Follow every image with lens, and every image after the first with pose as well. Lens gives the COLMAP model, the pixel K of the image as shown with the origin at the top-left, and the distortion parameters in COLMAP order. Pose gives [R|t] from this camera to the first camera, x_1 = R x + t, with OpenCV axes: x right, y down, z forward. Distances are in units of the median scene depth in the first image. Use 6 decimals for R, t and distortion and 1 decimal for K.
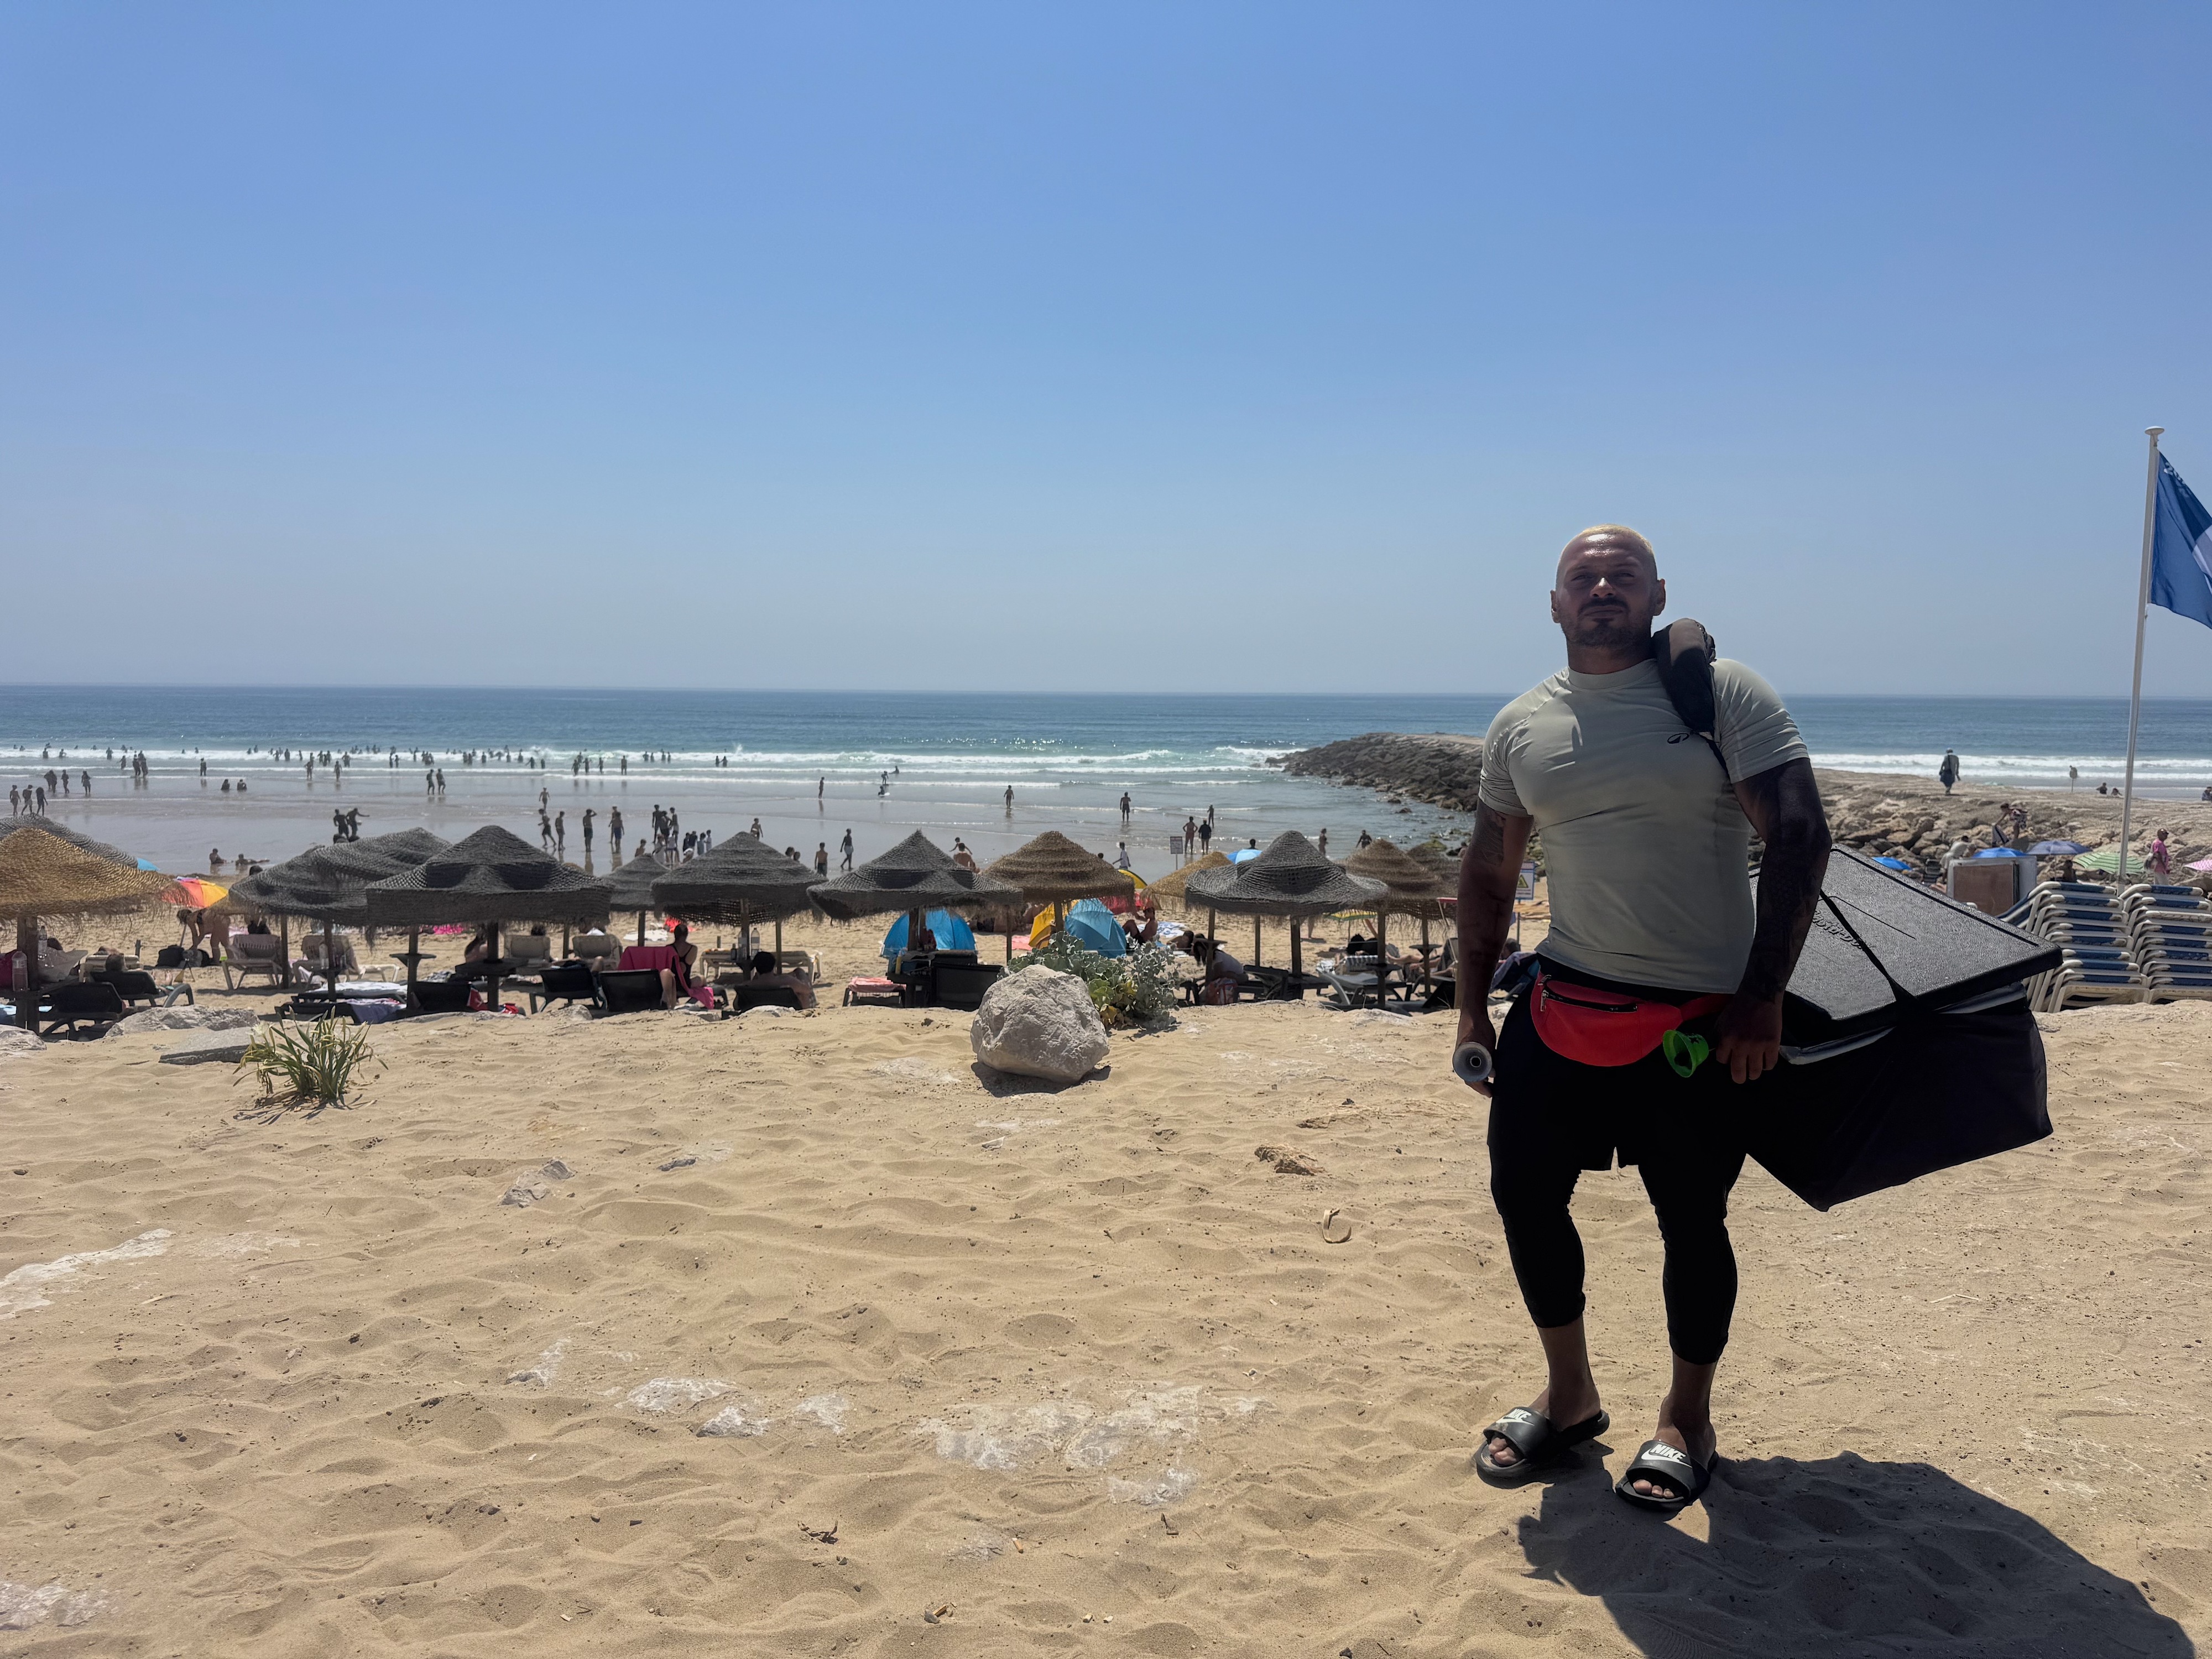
lens RADIAL K [[1508.3, 0, 1138.7], [0, 1508.3, 846.7], [0, 0, 1]] dist [0.072557, -0.084592]
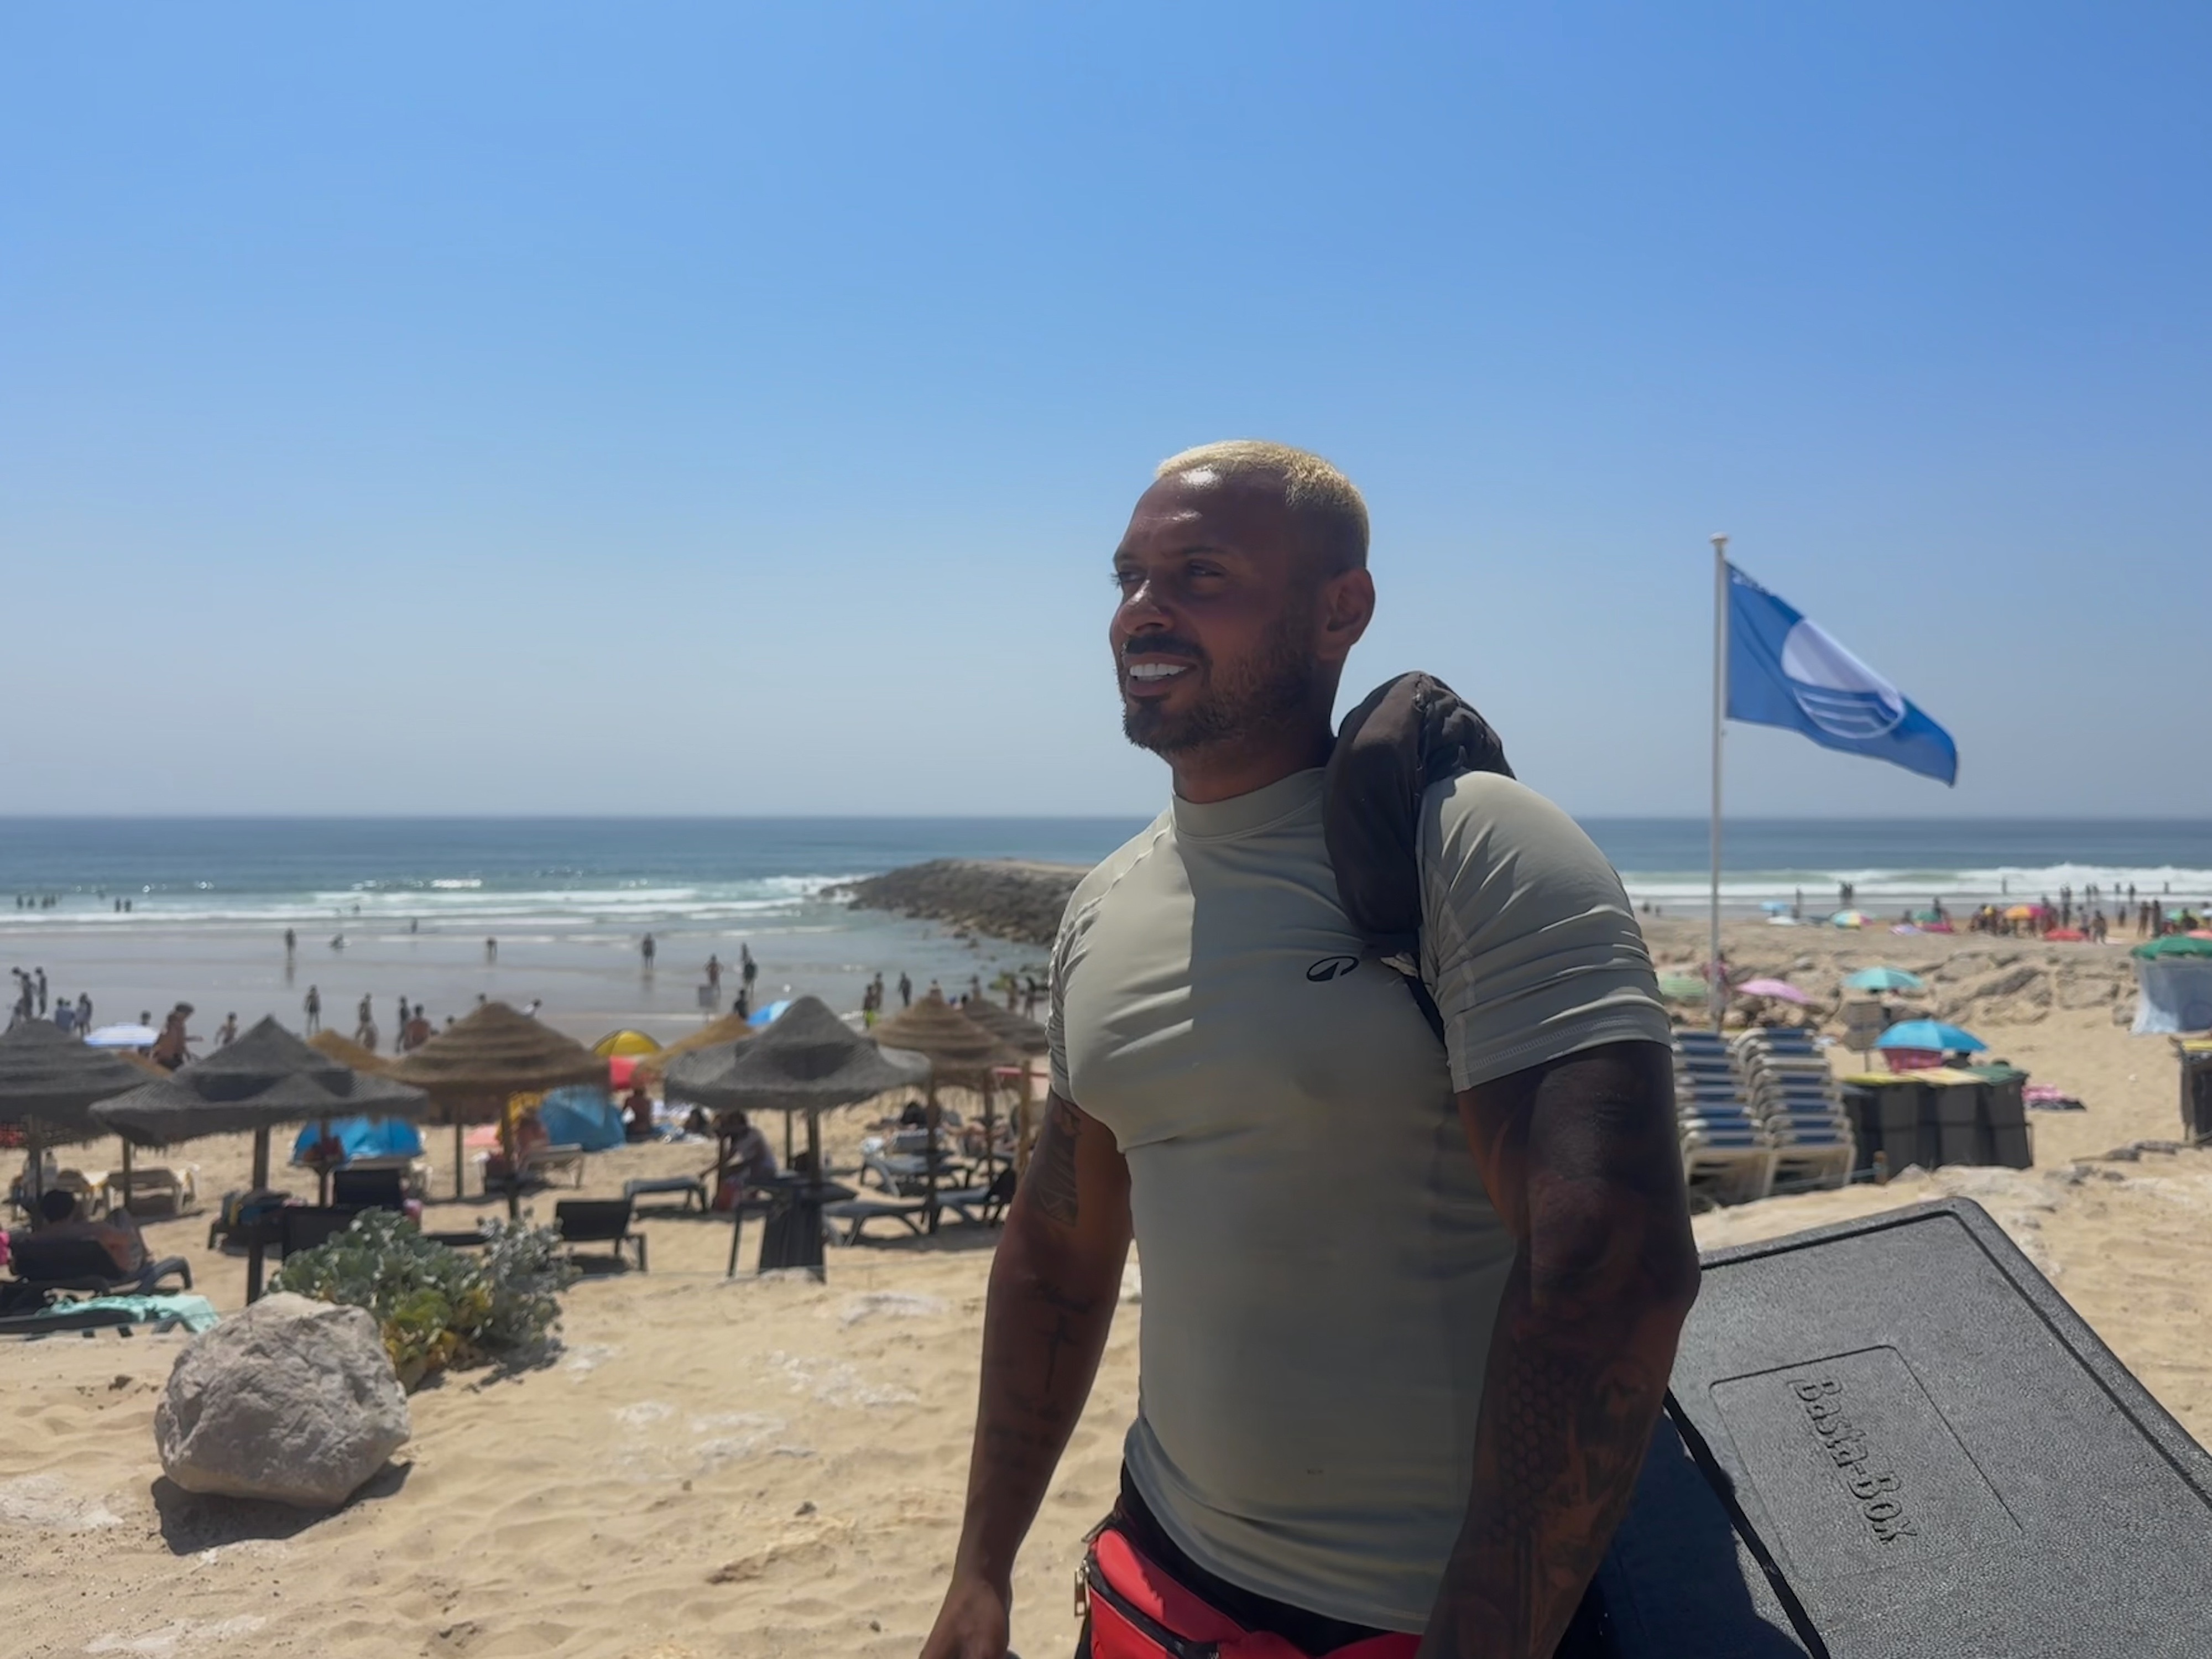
lens RADIAL K [[1668.4, 0, 1106.0], [0, 1668.4, 829.5], [0, 0, 1]] dist [-0.000982, 0.010202]
pose [[0.967809, -0.007850, 0.251562, 0.041535], [0.031283, 0.995515, -0.089287, -0.017172], [-0.249732, 0.094283, 0.963714, 0.143208]]
